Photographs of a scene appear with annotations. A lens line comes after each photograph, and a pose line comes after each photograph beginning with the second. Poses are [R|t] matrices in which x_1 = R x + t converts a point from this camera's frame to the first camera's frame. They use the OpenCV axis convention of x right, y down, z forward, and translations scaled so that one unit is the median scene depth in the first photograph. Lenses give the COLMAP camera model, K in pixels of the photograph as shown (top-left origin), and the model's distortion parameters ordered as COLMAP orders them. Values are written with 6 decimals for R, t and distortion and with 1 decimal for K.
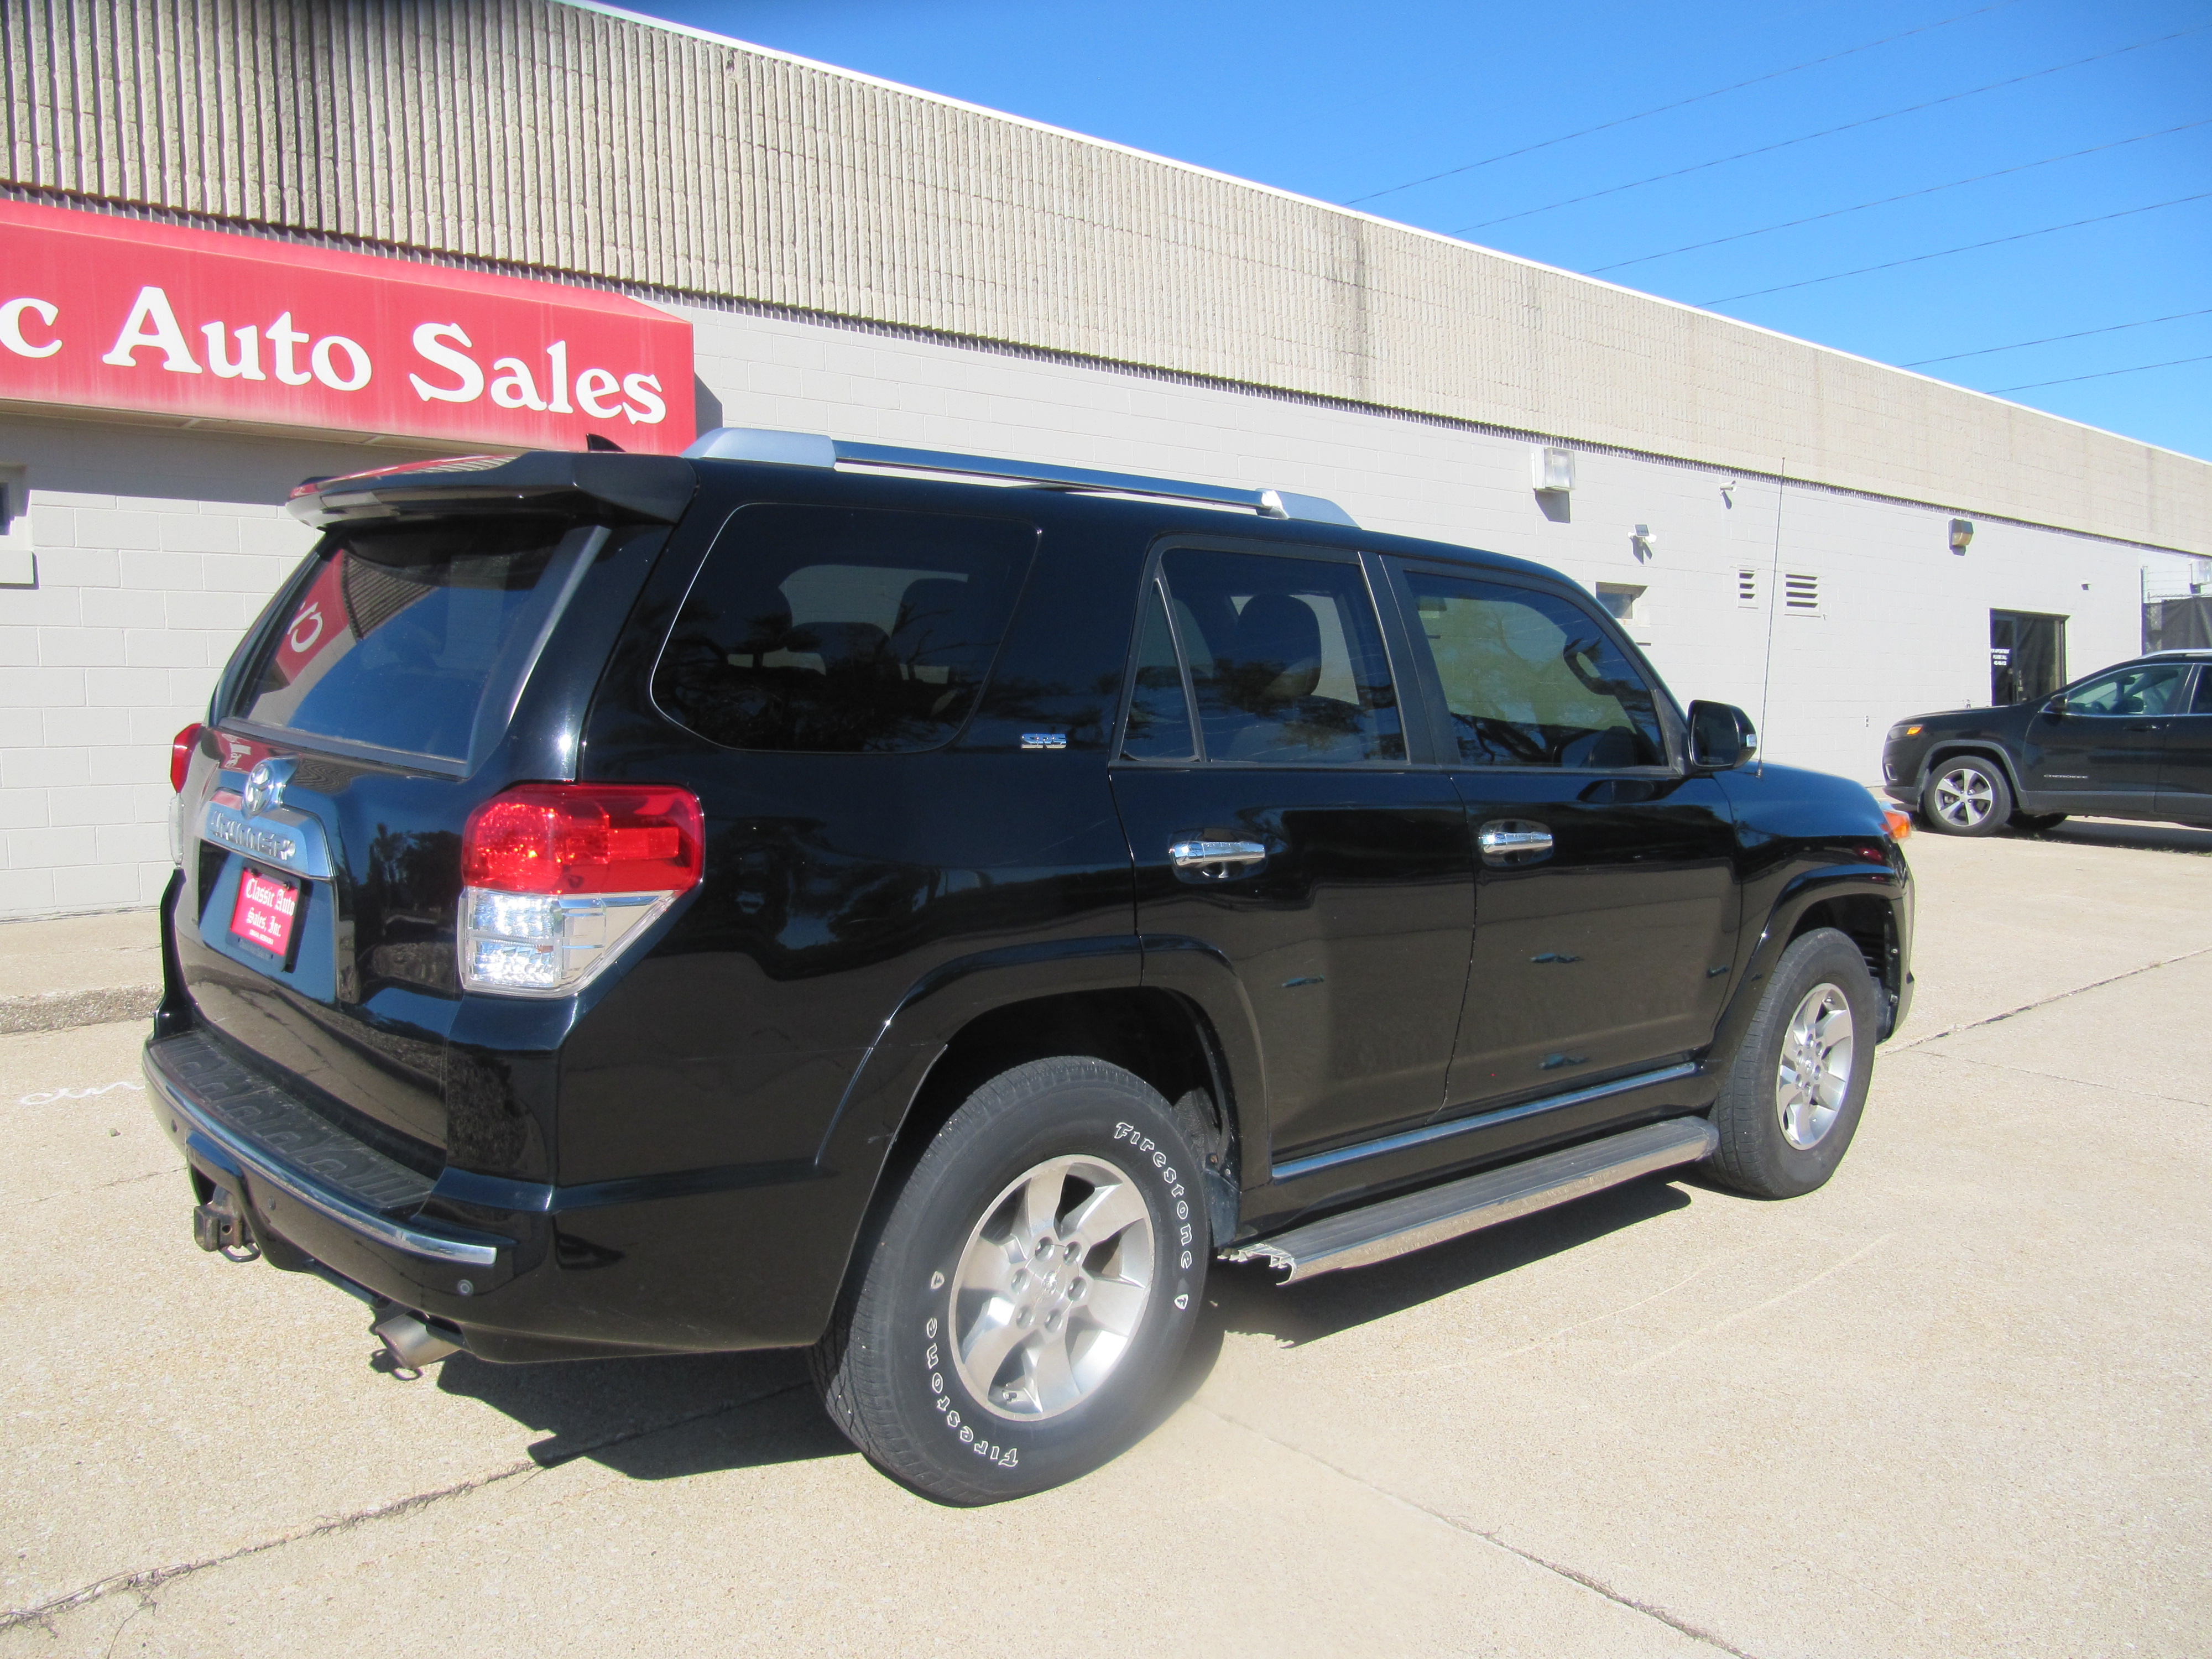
lens RADIAL K [[1816.1, 0, 1107.7], [0, 1816.1, 836.6], [0, 0, 1]] dist [-0.054078, 0.026456]
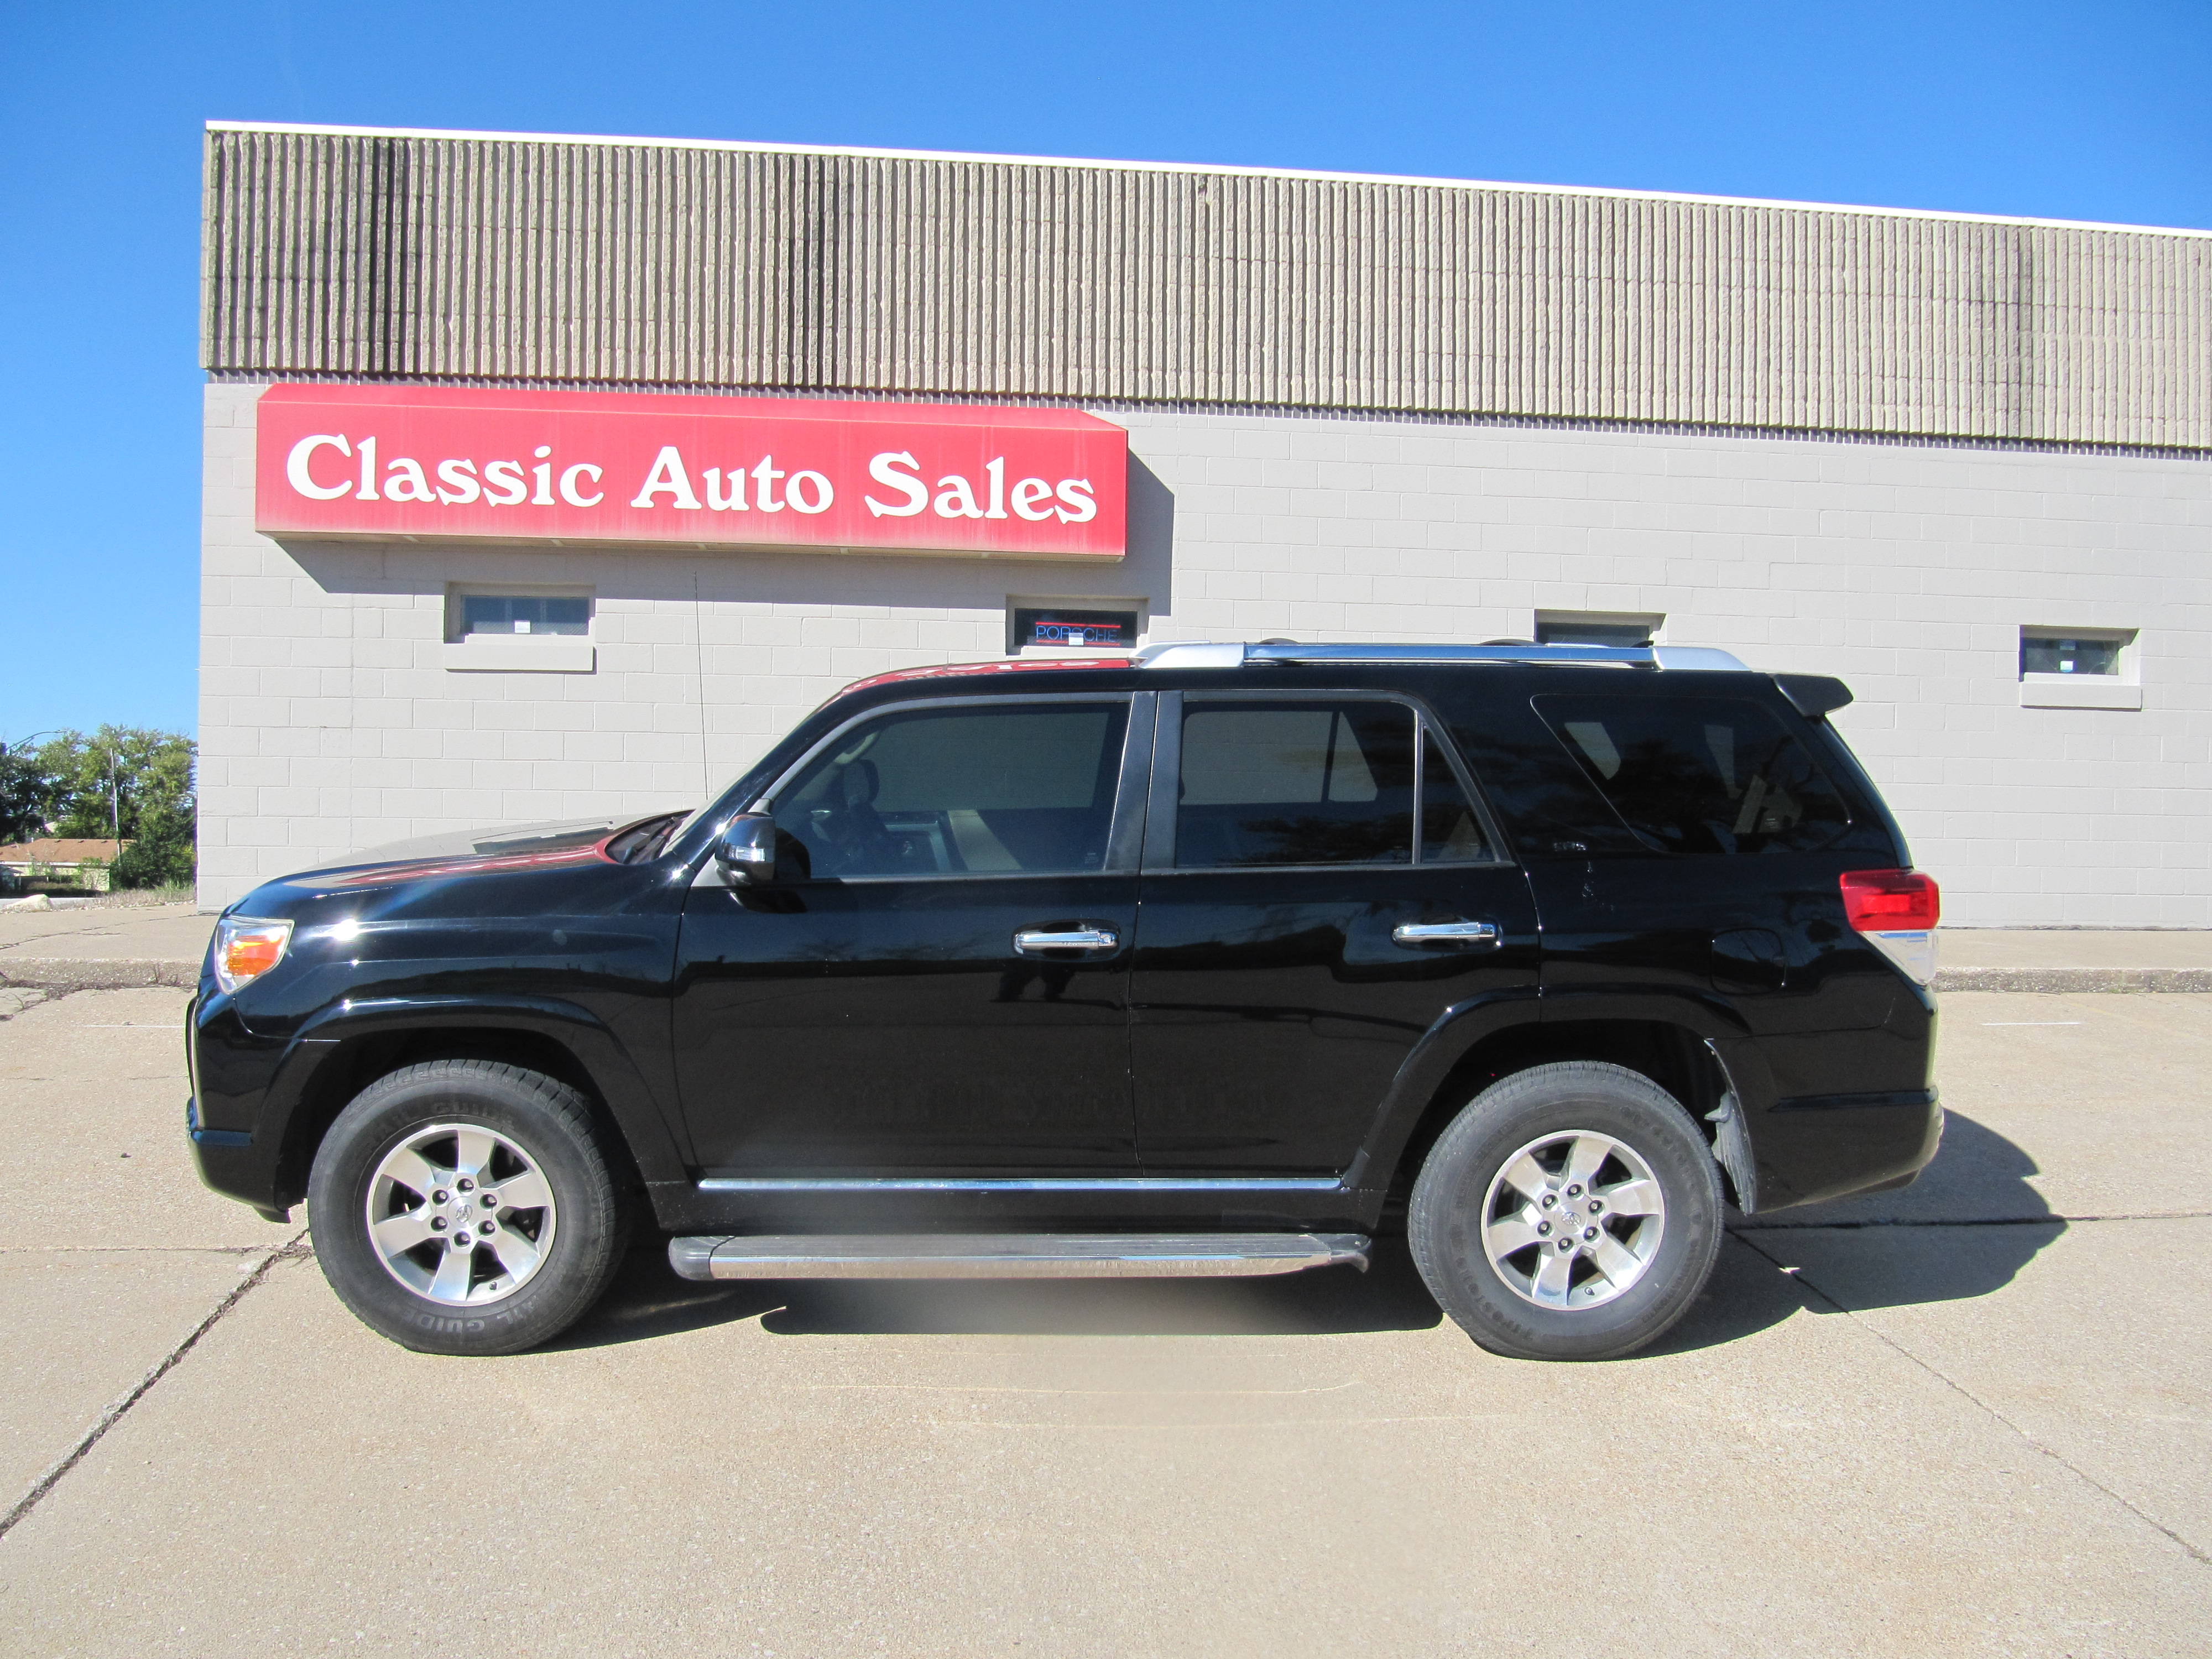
lens RADIAL K [[1826.6, 0, 1120.5], [0, 1826.6, 834.8], [0, 0, 1]] dist [-0.054459, 0.022084]
pose [[0.811162, 0.045861, -0.583020, 0.420012], [-0.063540, 0.997930, -0.009905, -0.022691], [0.581359, 0.045079, 0.812397, 0.090689]]
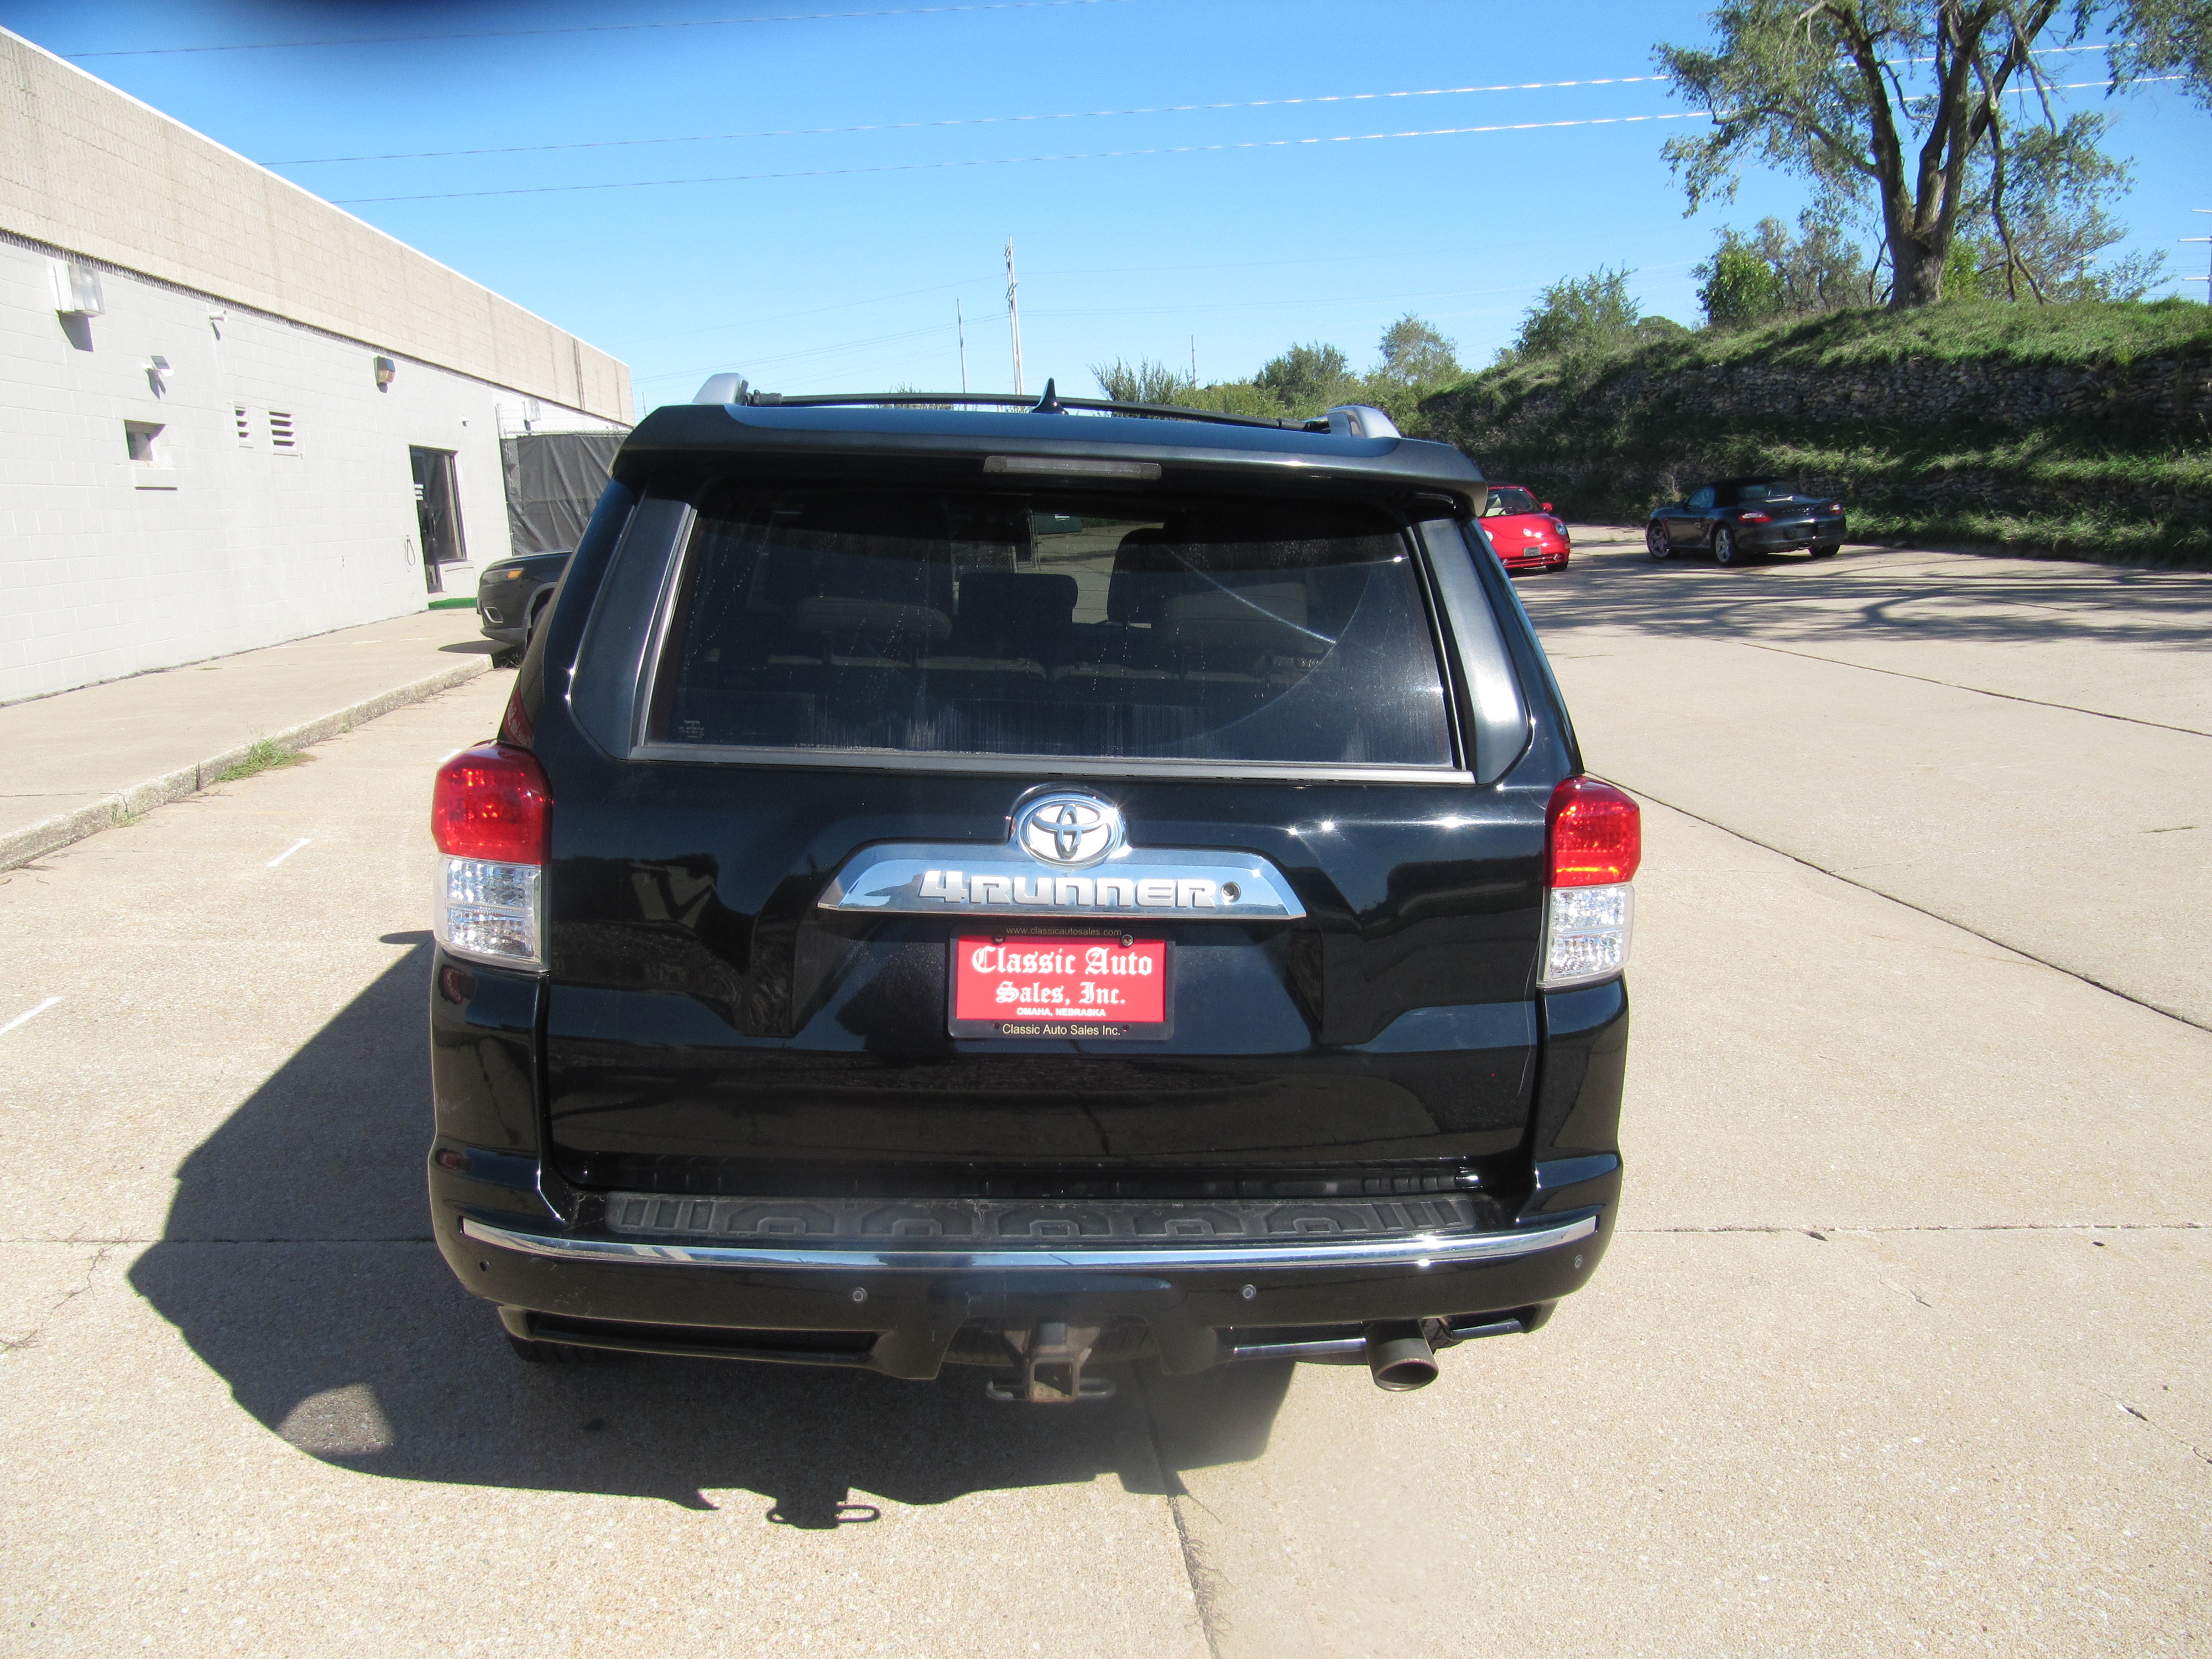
lens RADIAL K [[1816.1, 0, 1107.7], [0, 1816.1, 836.6], [0, 0, 1]] dist [-0.054078, 0.026456]
pose [[0.585778, -0.154128, 0.795681, -0.290913], [0.074452, 0.987833, 0.136537, -0.035392], [-0.807045, -0.020740, 0.590126, 0.132153]]
